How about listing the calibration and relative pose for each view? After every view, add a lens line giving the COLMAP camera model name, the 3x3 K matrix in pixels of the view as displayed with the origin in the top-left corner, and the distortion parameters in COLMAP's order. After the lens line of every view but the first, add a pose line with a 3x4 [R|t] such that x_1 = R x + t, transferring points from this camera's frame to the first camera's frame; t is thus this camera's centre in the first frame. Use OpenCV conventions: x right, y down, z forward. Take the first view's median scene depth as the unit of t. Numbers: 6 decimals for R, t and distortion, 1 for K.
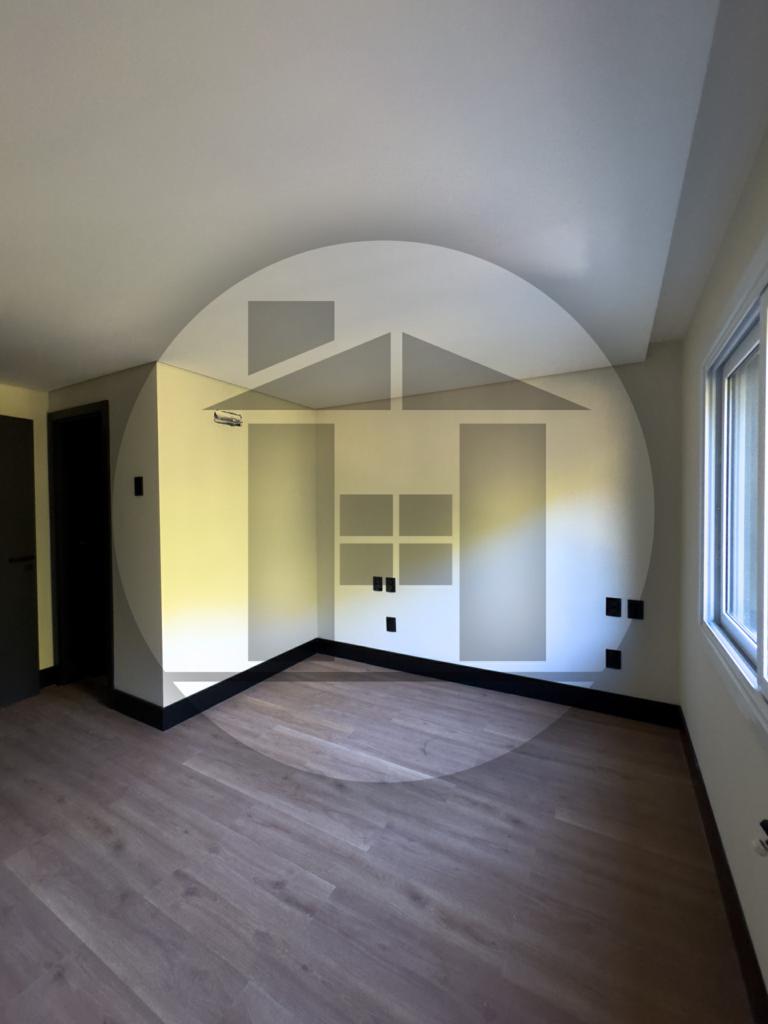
lens RADIAL K [[417.6, 0, 384.0], [0, 417.6, 512.0], [0, 0, 1]] dist [-0.000124, -0.000045]
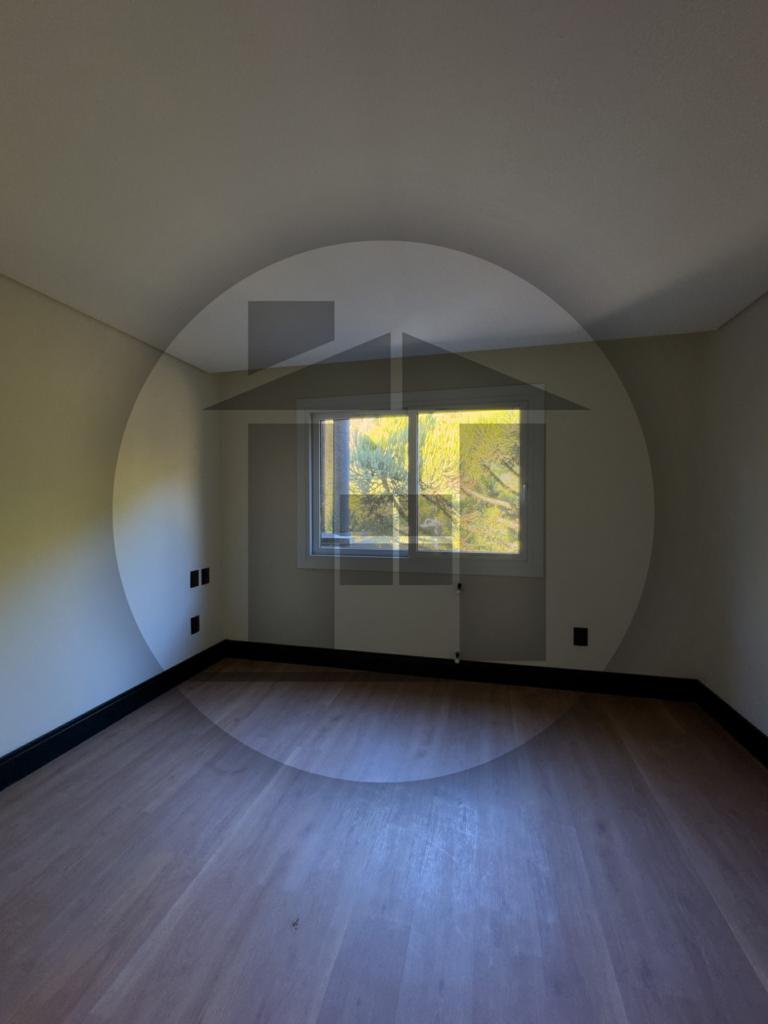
lens RADIAL K [[417.6, 0, 384.0], [0, 417.6, 512.0], [0, 0, 1]] dist [-0.000124, -0.000045]
pose [[-0.271271, -0.011230, 0.962437, -0.693389], [0.019137, 0.999671, 0.017059, 0.037692], [-0.962313, 0.023046, -0.270967, 0.823730]]
